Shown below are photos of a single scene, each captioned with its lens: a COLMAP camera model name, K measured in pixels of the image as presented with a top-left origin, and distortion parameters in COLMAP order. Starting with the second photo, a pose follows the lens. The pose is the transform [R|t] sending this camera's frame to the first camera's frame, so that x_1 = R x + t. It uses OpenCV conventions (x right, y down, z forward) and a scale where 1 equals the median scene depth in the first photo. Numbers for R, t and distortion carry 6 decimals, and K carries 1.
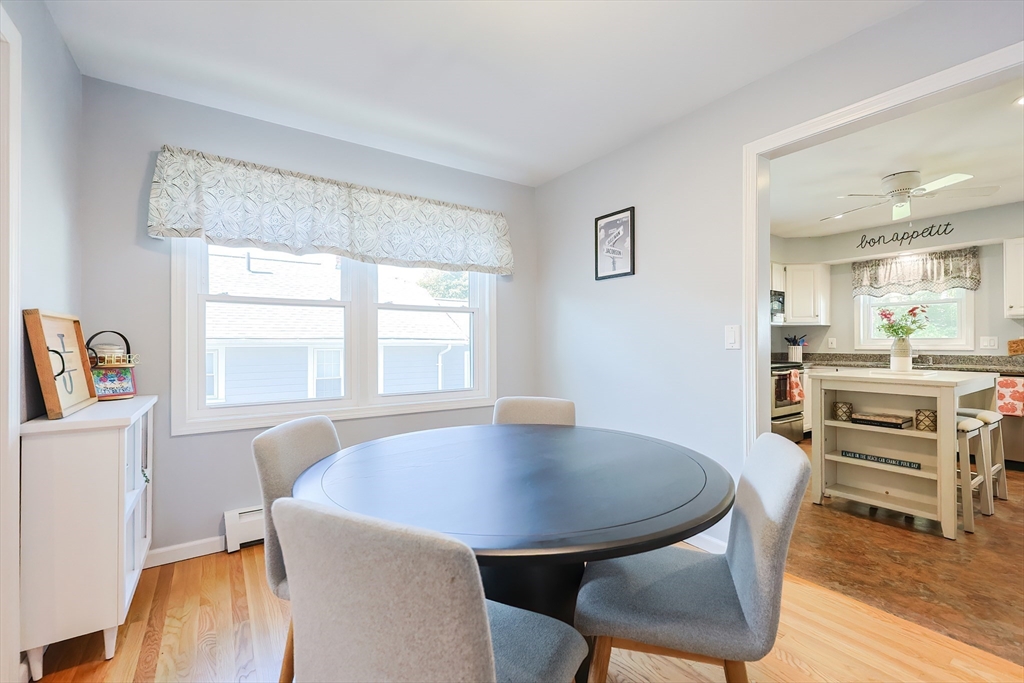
lens RADIAL K [[436.4, 0, 532.0], [0, 436.4, 340.8], [0, 0, 1]] dist [-0.001087, -0.000293]
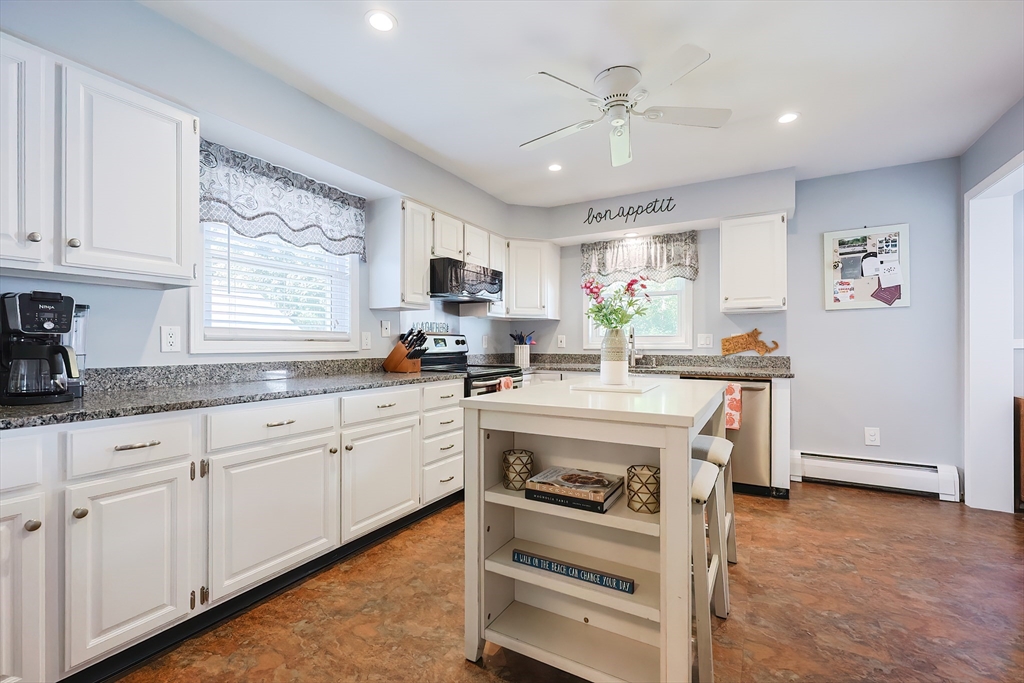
lens RADIAL K [[441.1, 0, 519.3], [0, 441.1, 342.0], [0, 0, 1]] dist [-0.000439, -0.000095]
pose [[0.904033, 0.003558, 0.427449, 0.321880], [-0.004193, 0.999991, 0.000544, 0.007707], [-0.427443, -0.002284, 0.904040, 0.347723]]
